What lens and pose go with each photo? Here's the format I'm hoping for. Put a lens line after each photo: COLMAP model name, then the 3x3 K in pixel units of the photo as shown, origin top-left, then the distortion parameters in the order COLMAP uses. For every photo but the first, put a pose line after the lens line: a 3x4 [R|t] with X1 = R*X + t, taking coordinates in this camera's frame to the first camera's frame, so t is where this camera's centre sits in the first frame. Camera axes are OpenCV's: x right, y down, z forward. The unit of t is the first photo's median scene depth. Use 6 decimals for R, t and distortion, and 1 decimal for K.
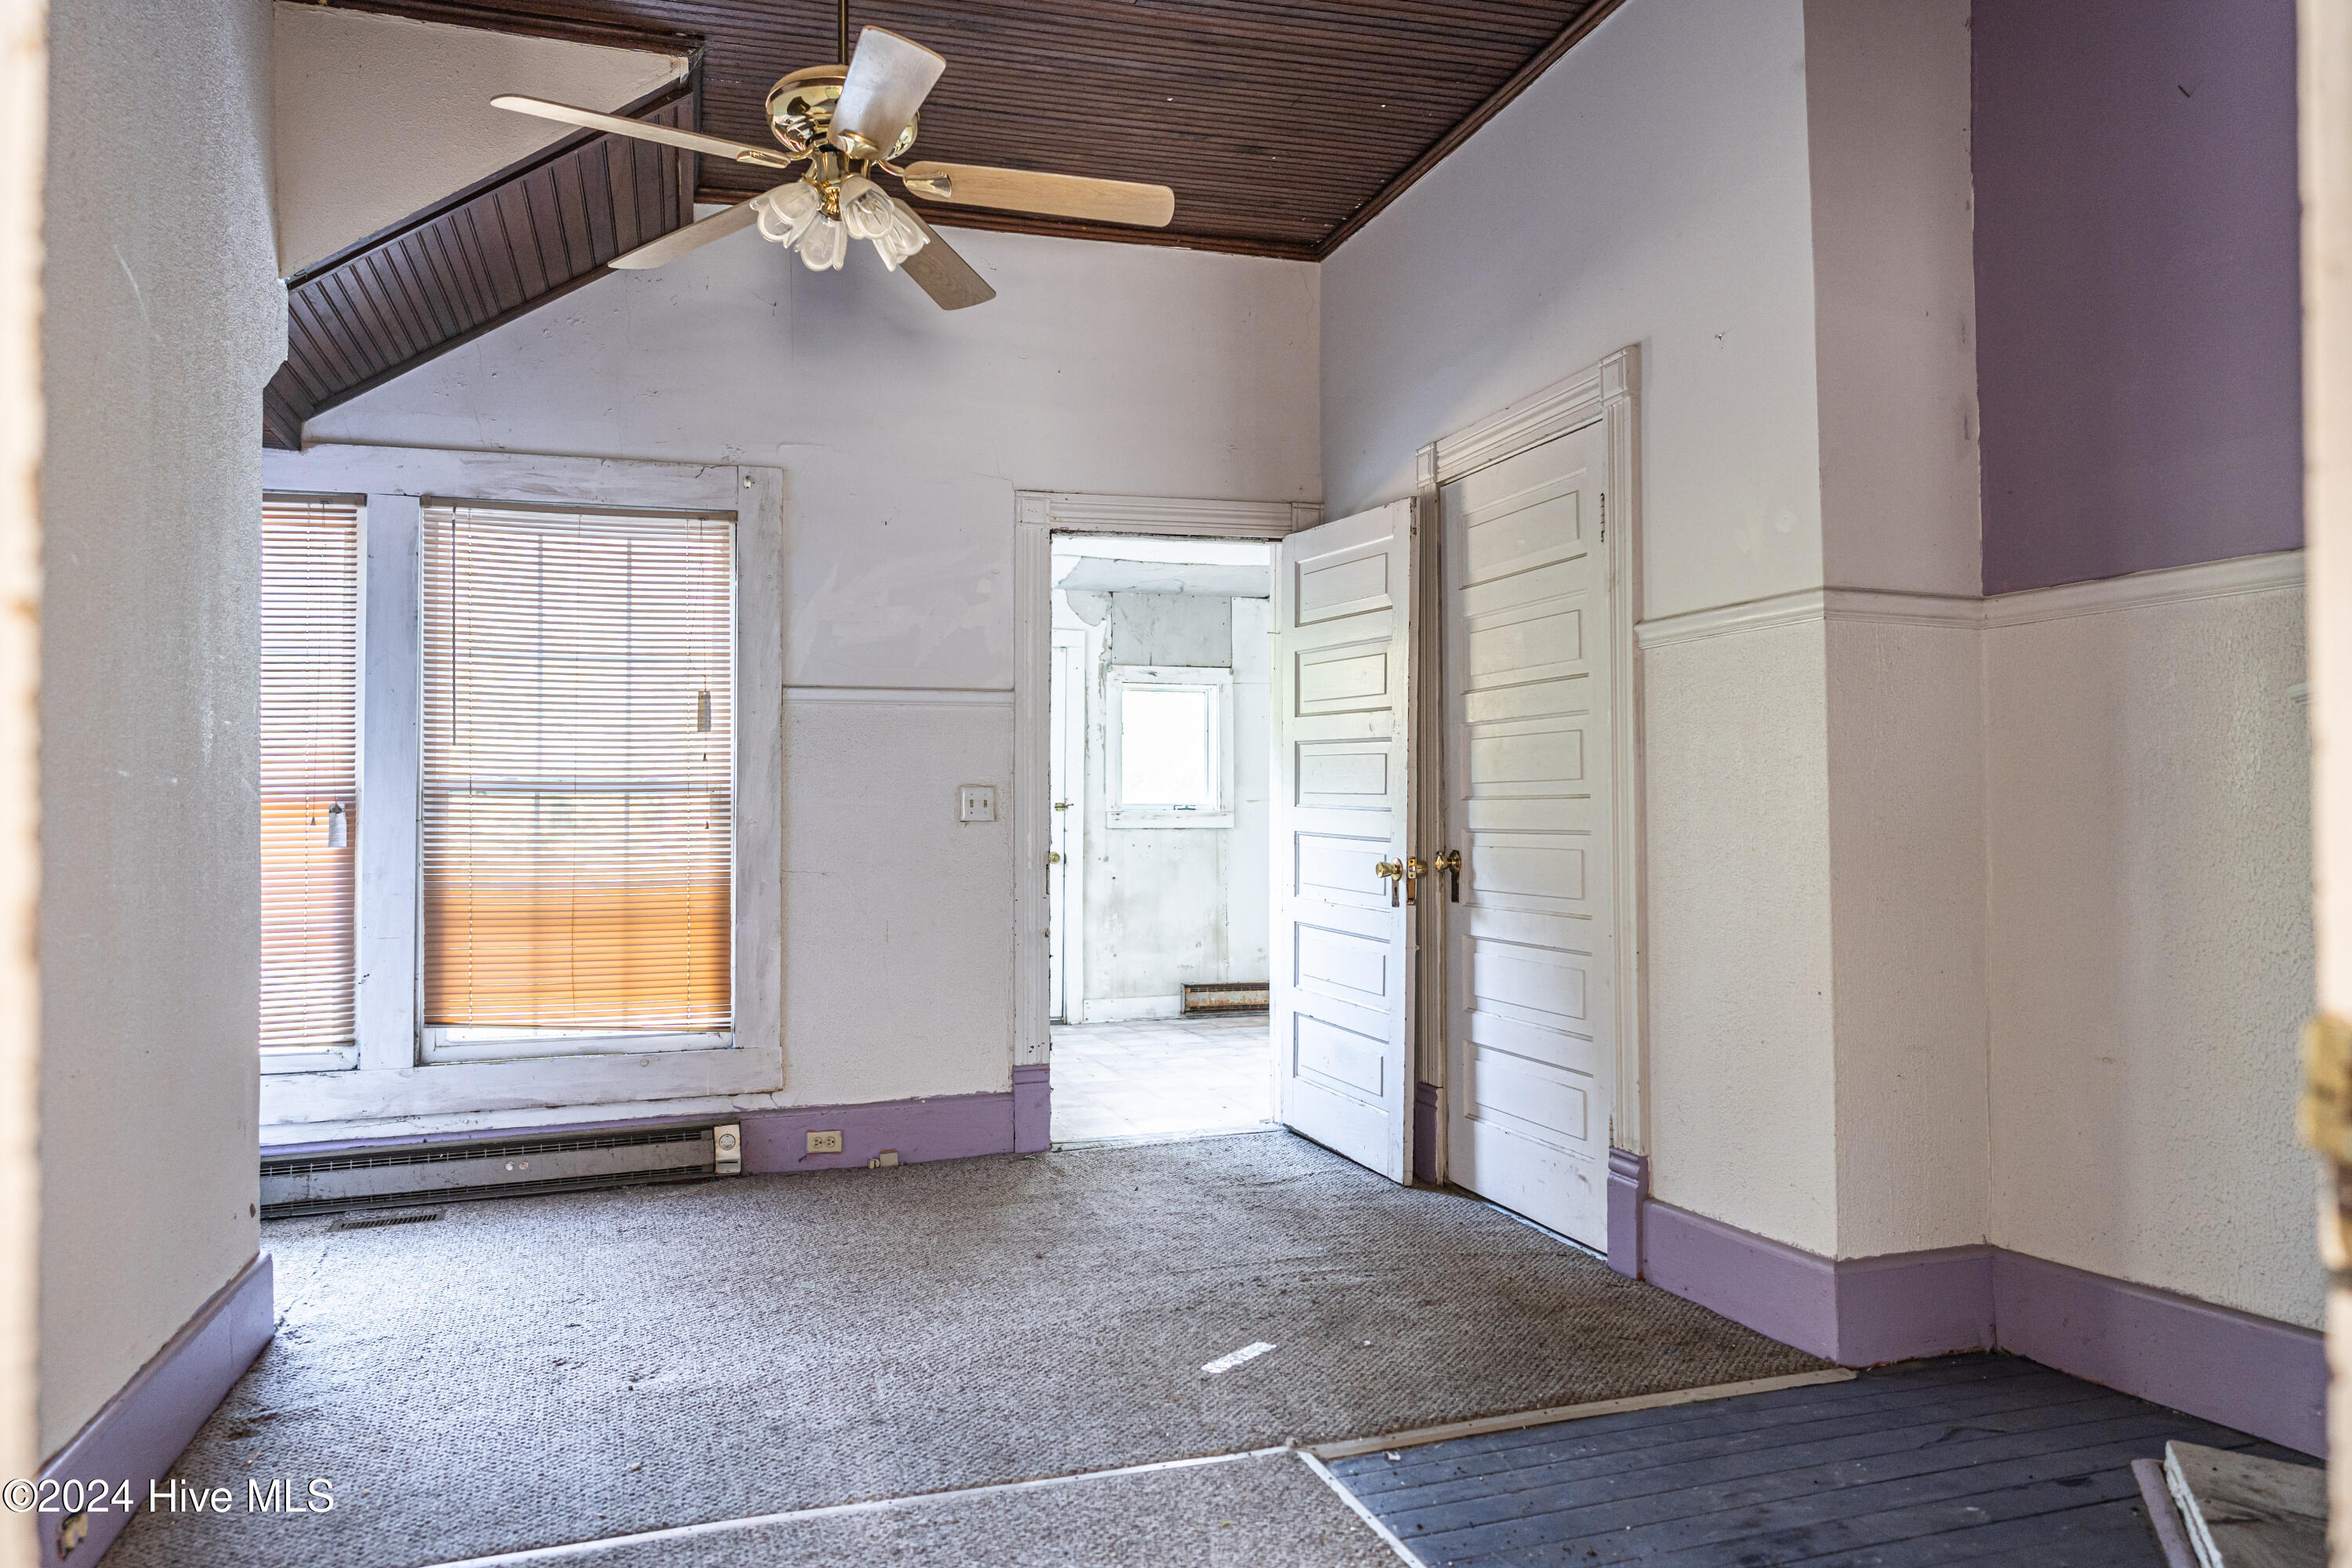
lens RADIAL K [[1568.6, 0, 1170.8], [0, 1568.6, 798.6], [0, 0, 1]] dist [-0.002477, 0.005858]
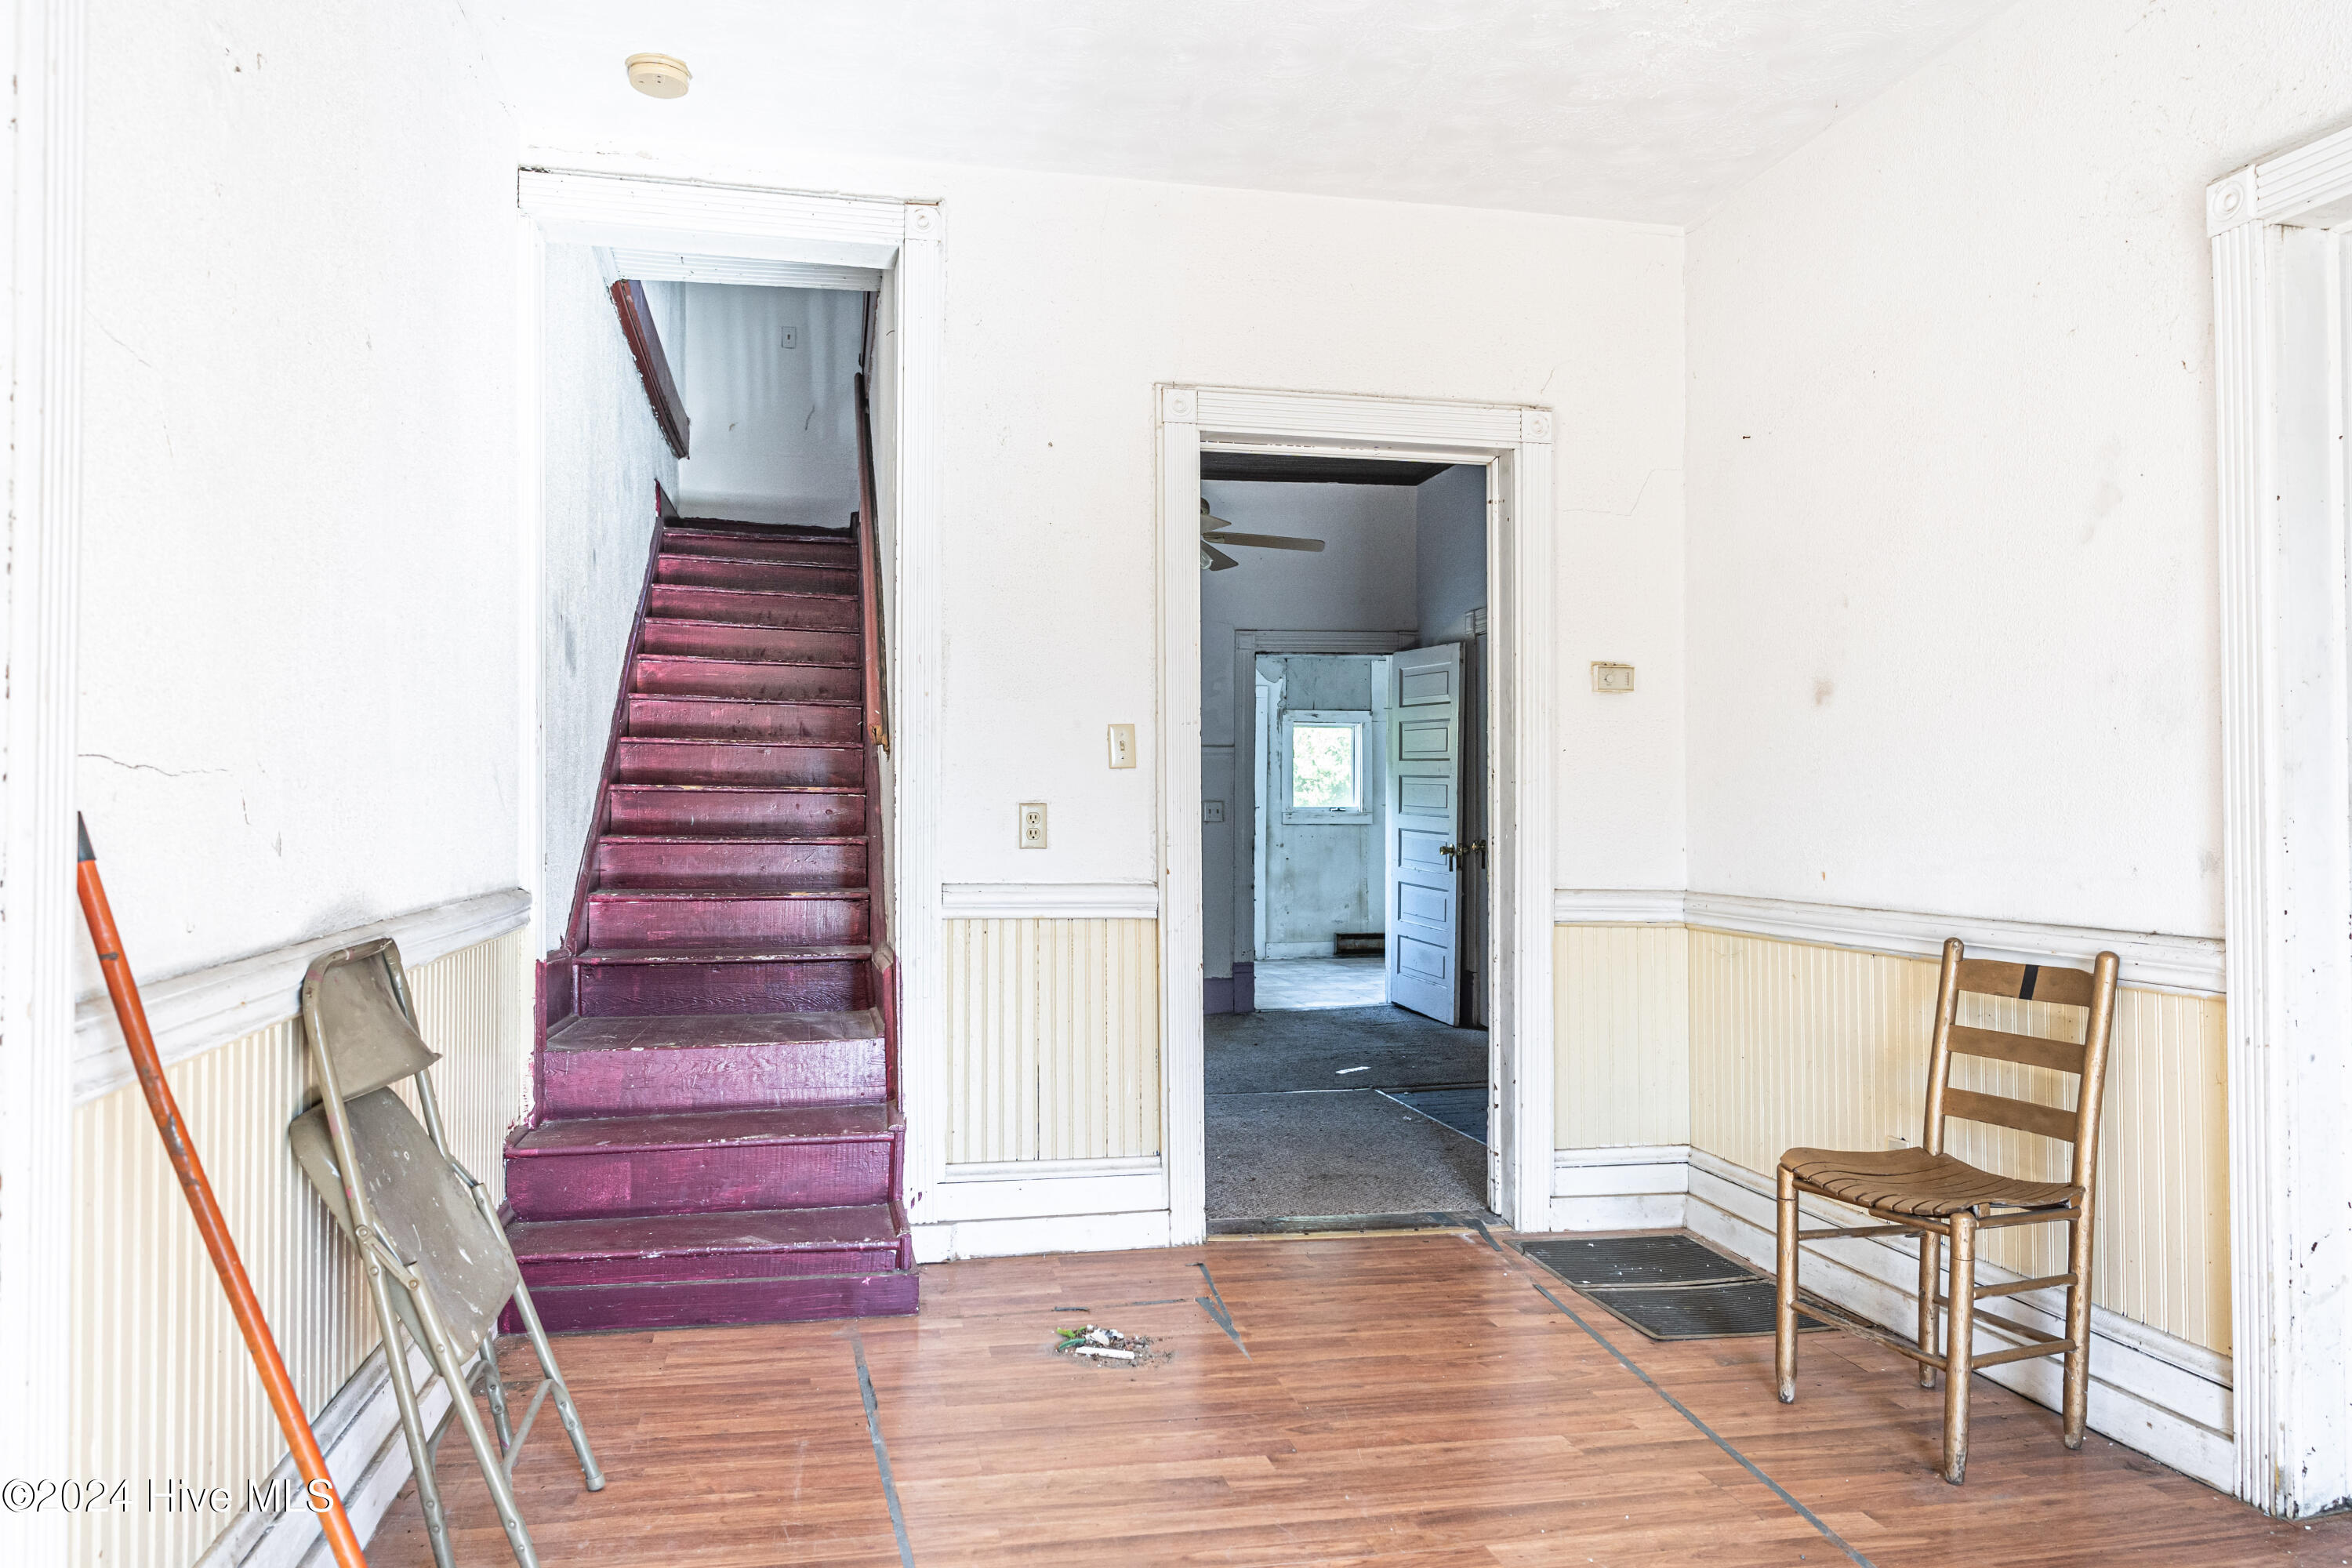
lens RADIAL K [[1568.6, 0, 1170.8], [0, 1568.6, 798.6], [0, 0, 1]] dist [-0.002477, 0.005858]
pose [[0.994679, 0.003611, -0.102964, 0.008363], [-0.003000, 0.999977, 0.006092, -0.020661], [0.102984, -0.005751, 0.994666, -0.706511]]
